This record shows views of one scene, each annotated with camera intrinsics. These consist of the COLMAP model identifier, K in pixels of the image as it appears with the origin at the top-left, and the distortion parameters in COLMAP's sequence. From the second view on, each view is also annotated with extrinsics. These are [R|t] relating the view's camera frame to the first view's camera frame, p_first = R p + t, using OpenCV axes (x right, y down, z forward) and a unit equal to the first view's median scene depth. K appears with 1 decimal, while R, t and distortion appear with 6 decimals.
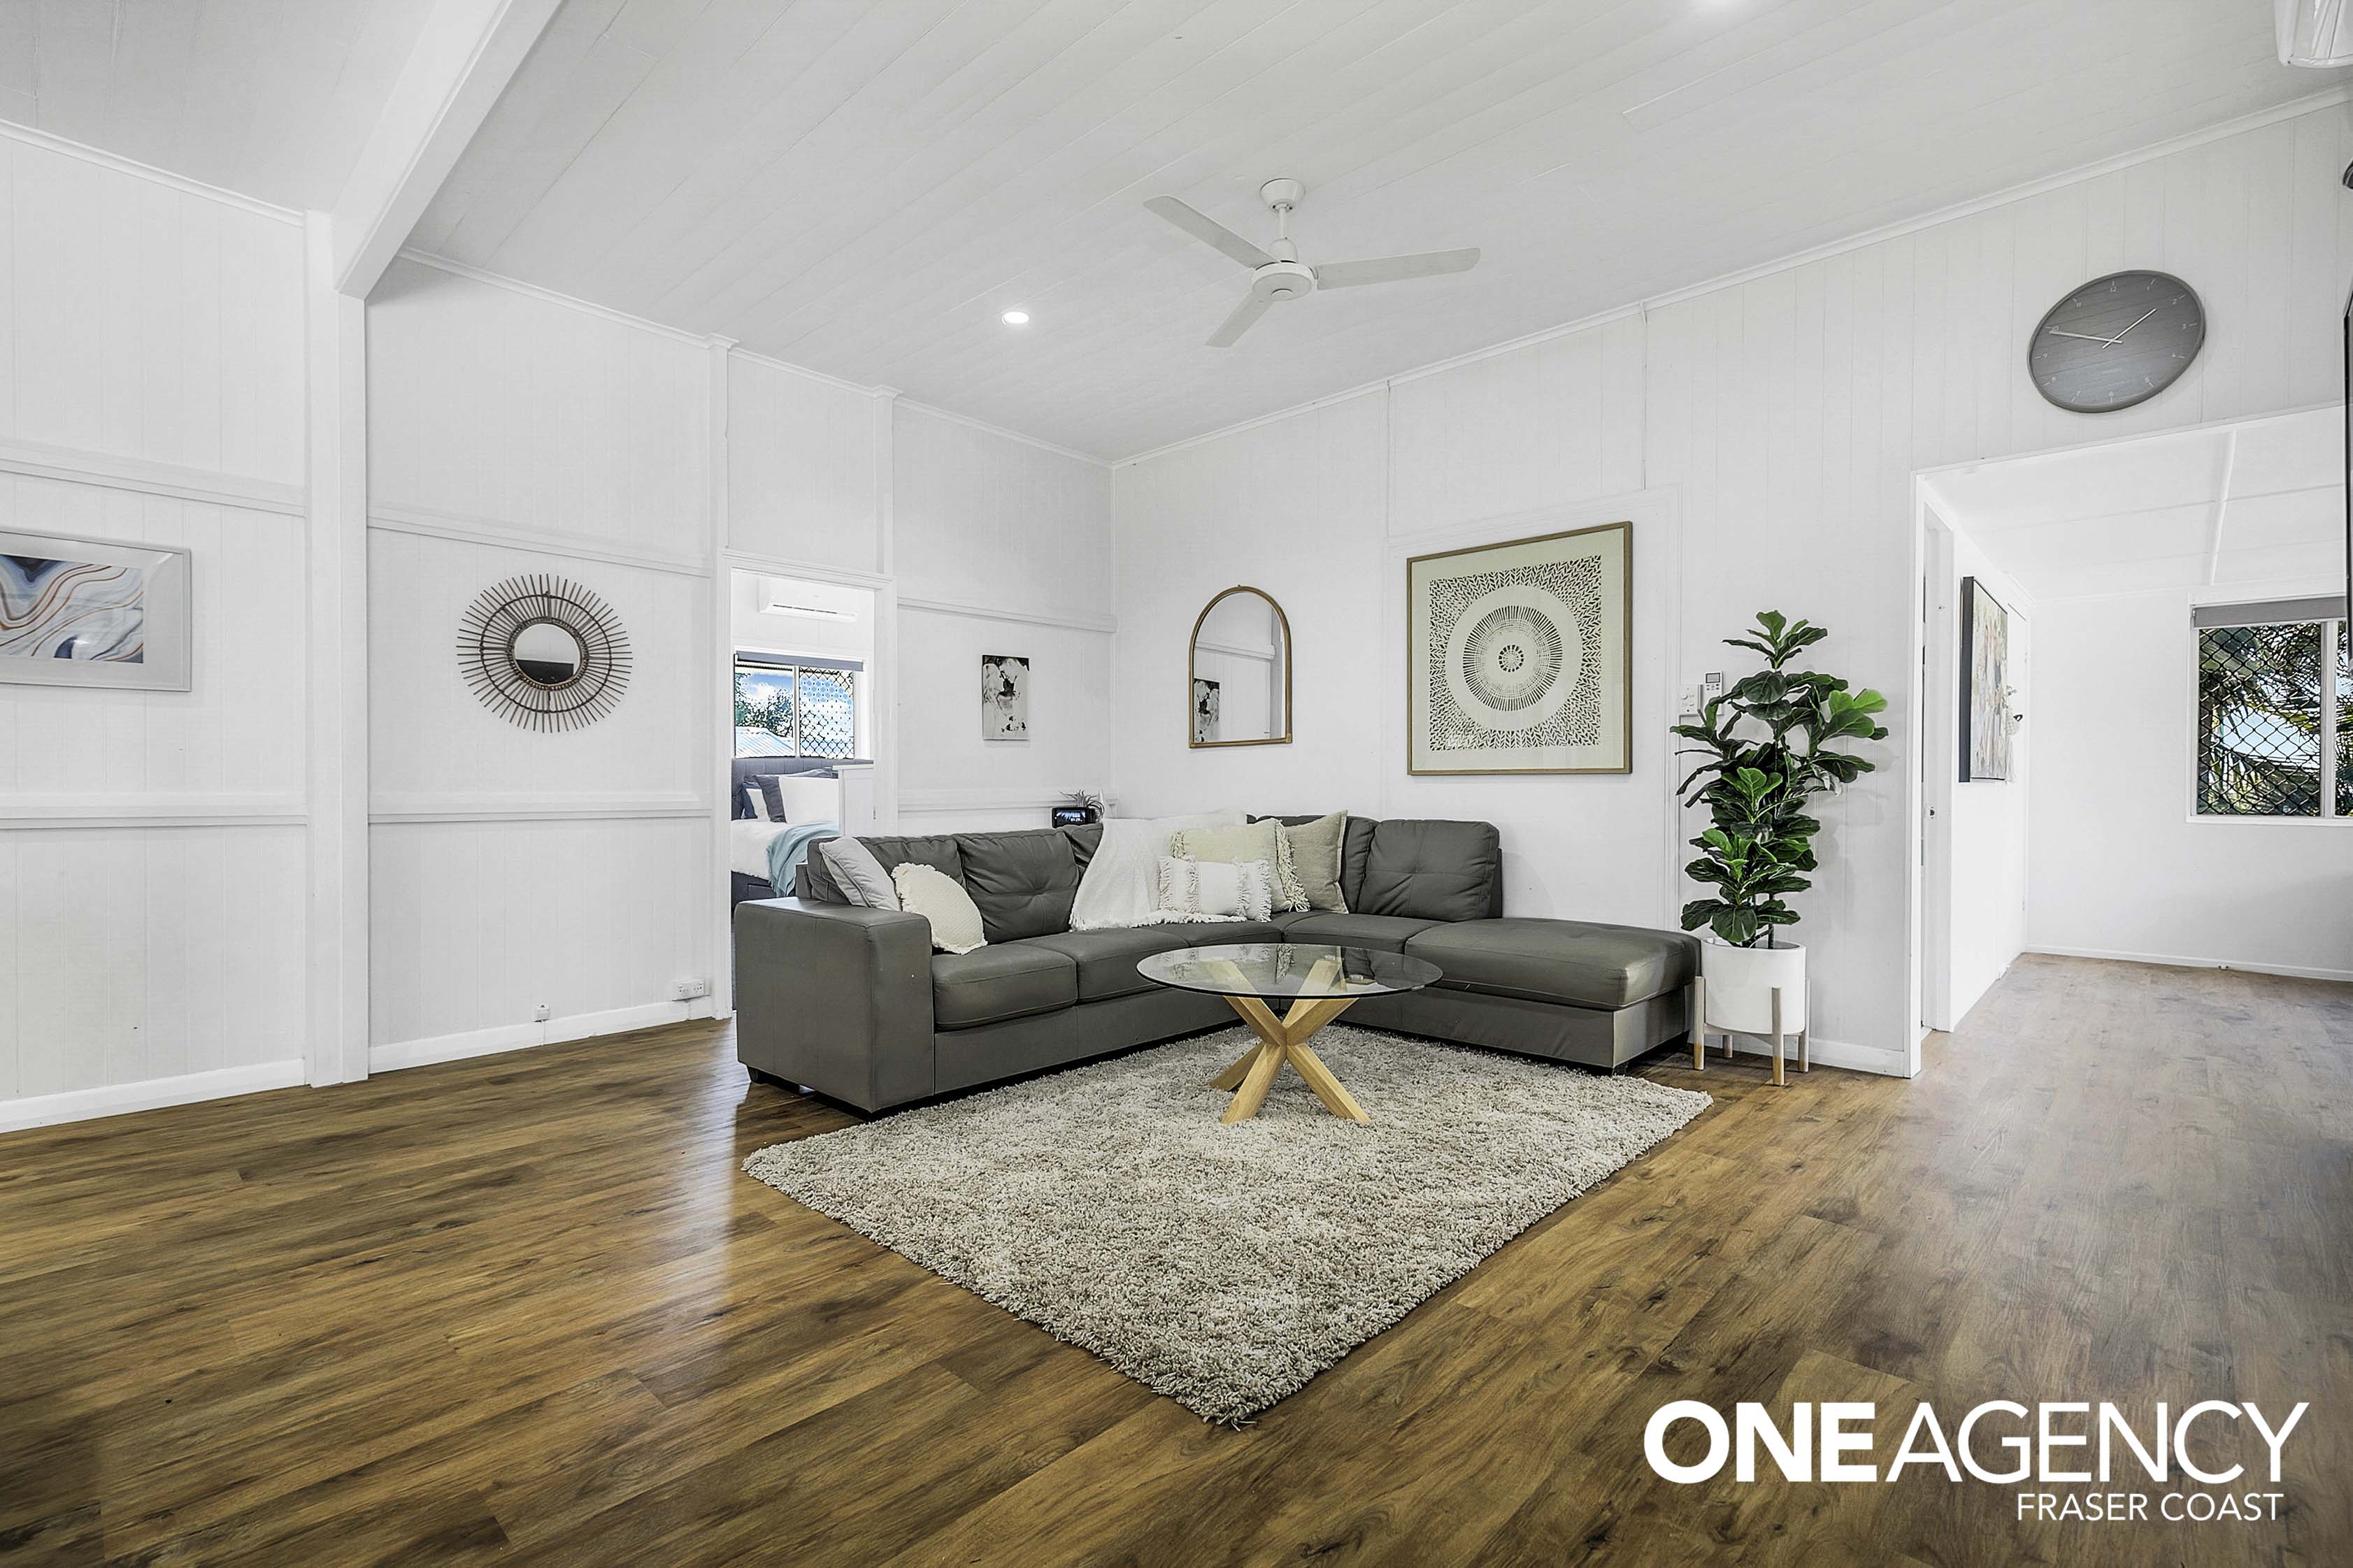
lens RADIAL K [[1079.0, 0, 1184.3], [0, 1079.0, 783.9], [0, 0, 1]] dist [0.005704, -0.001397]
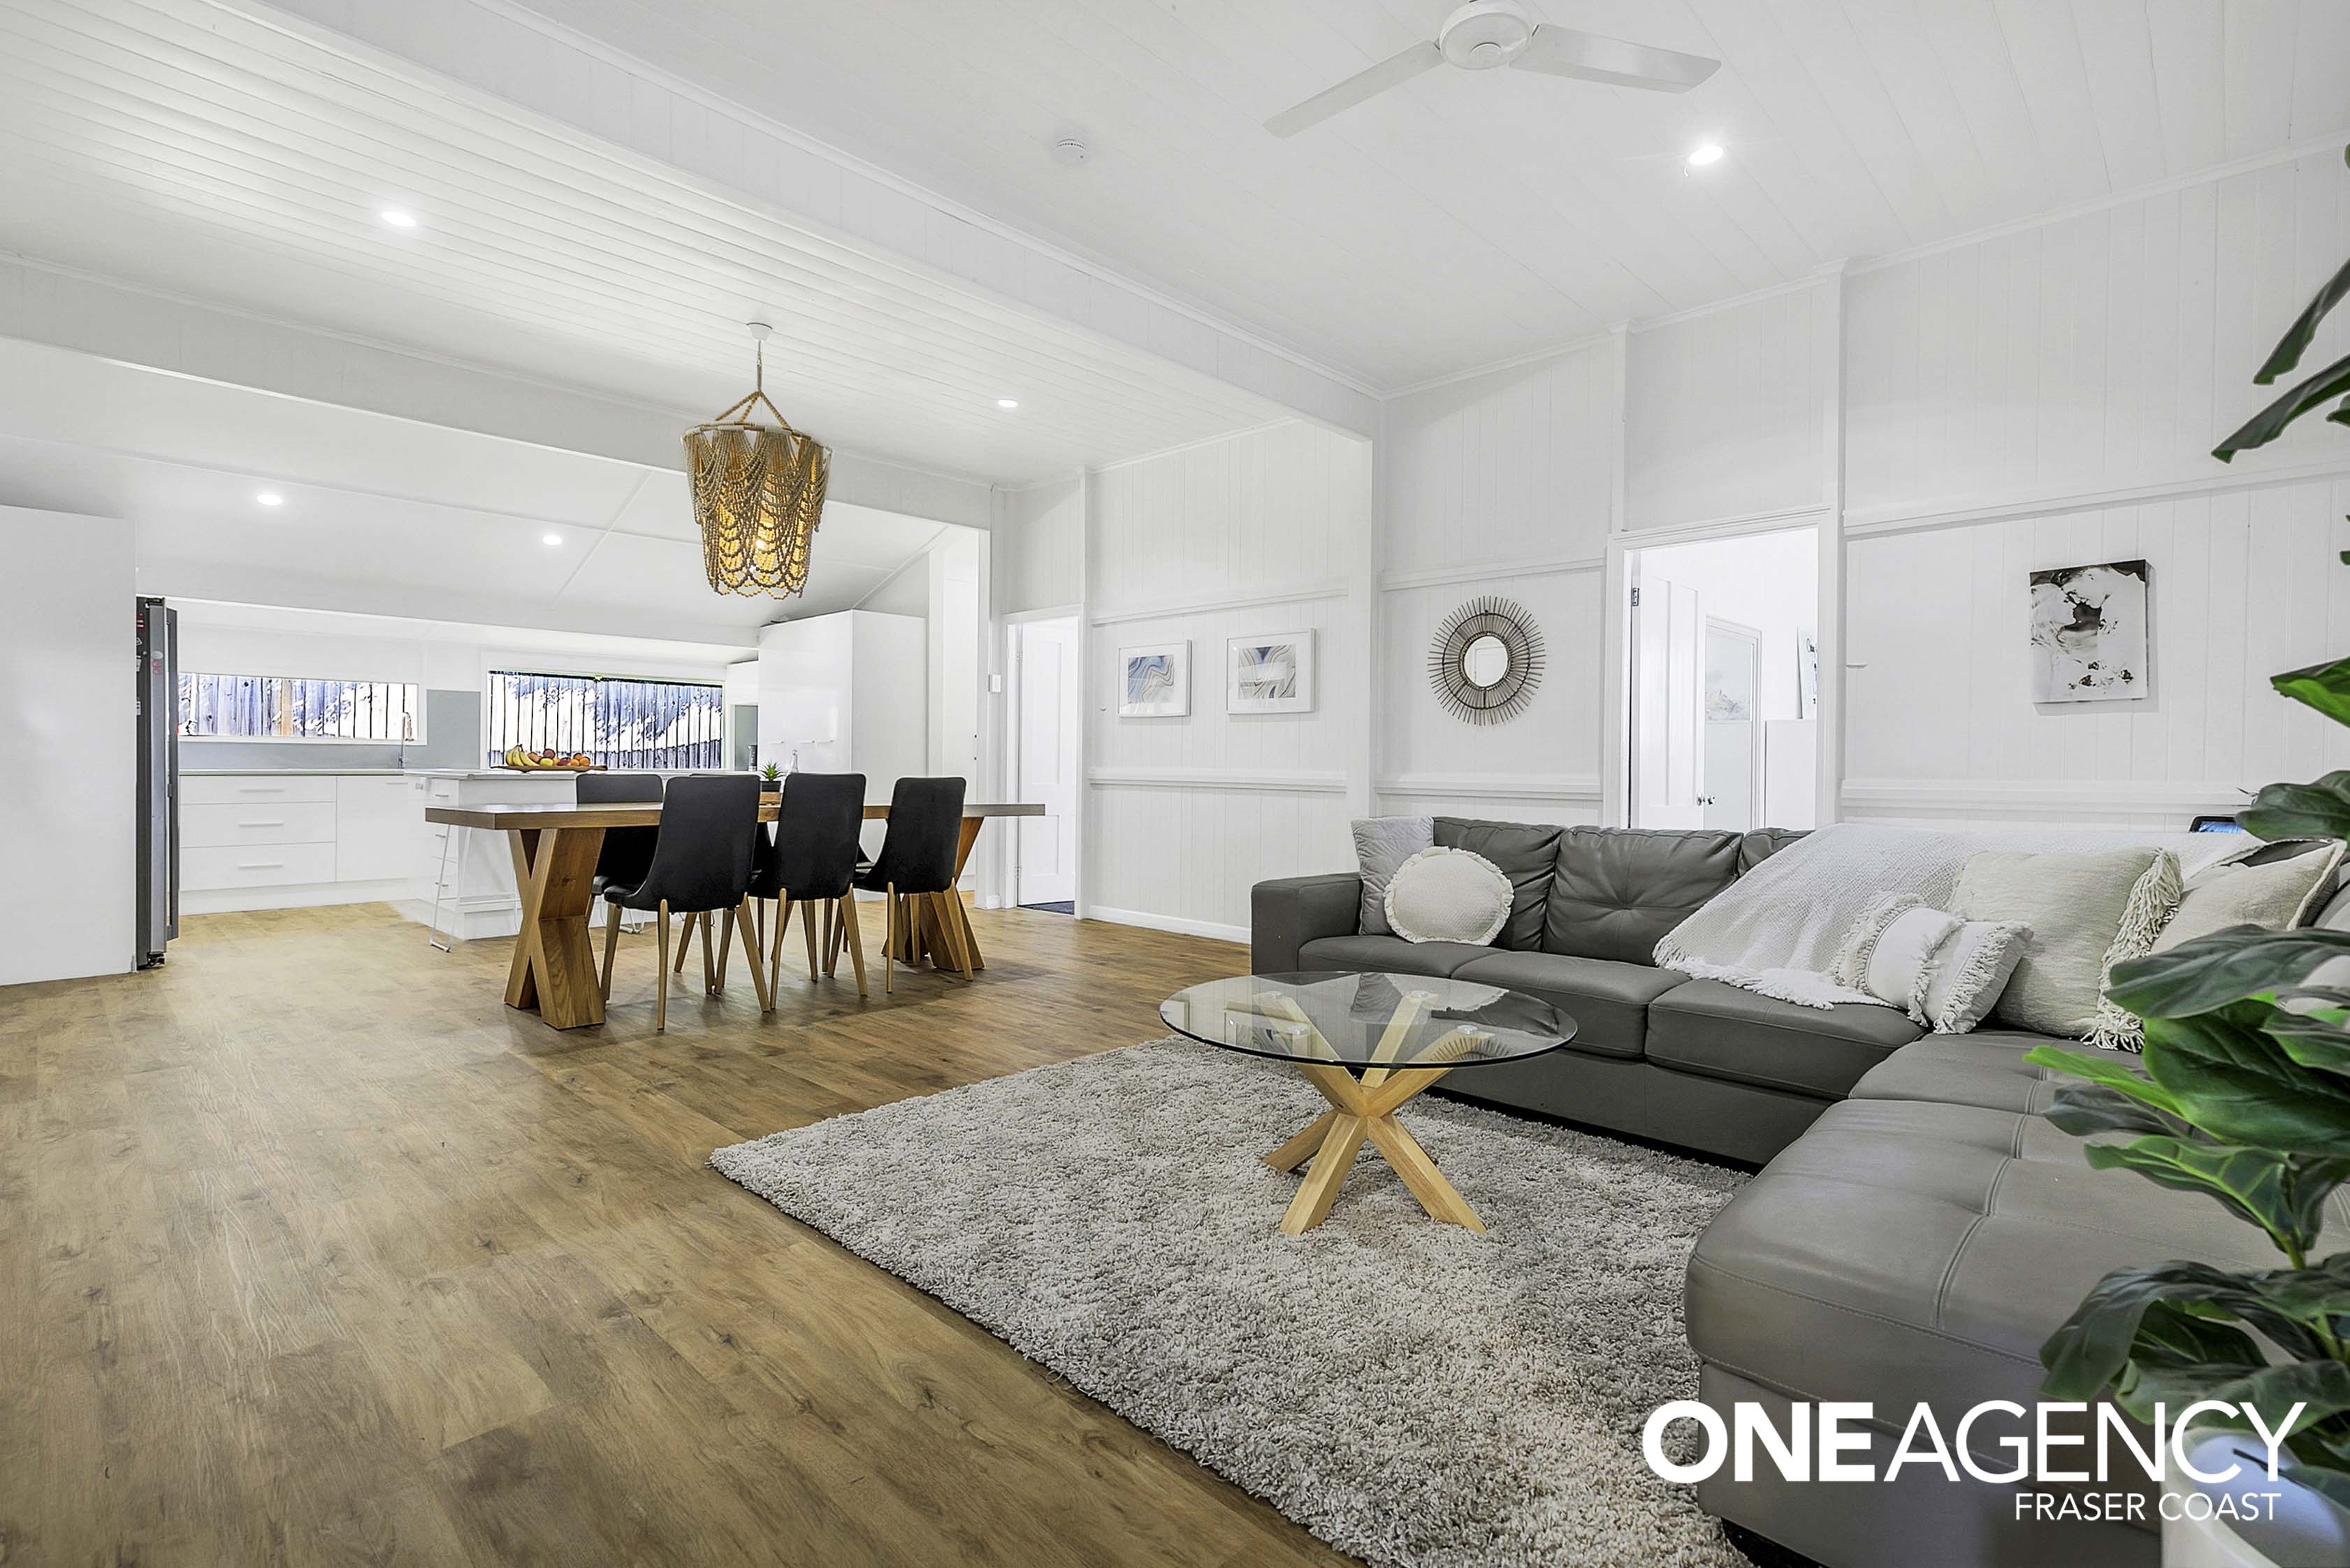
lens RADIAL K [[1077.7, 0, 1175.3], [0, 1077.7, 773.1], [0, 0, 1]] dist [0.005704, -0.001397]
pose [[-0.014719, 0.005647, -0.999876, 0.725797], [-0.007173, 0.999958, 0.005753, 0.001603], [0.999866, 0.007257, -0.014678, 0.759810]]
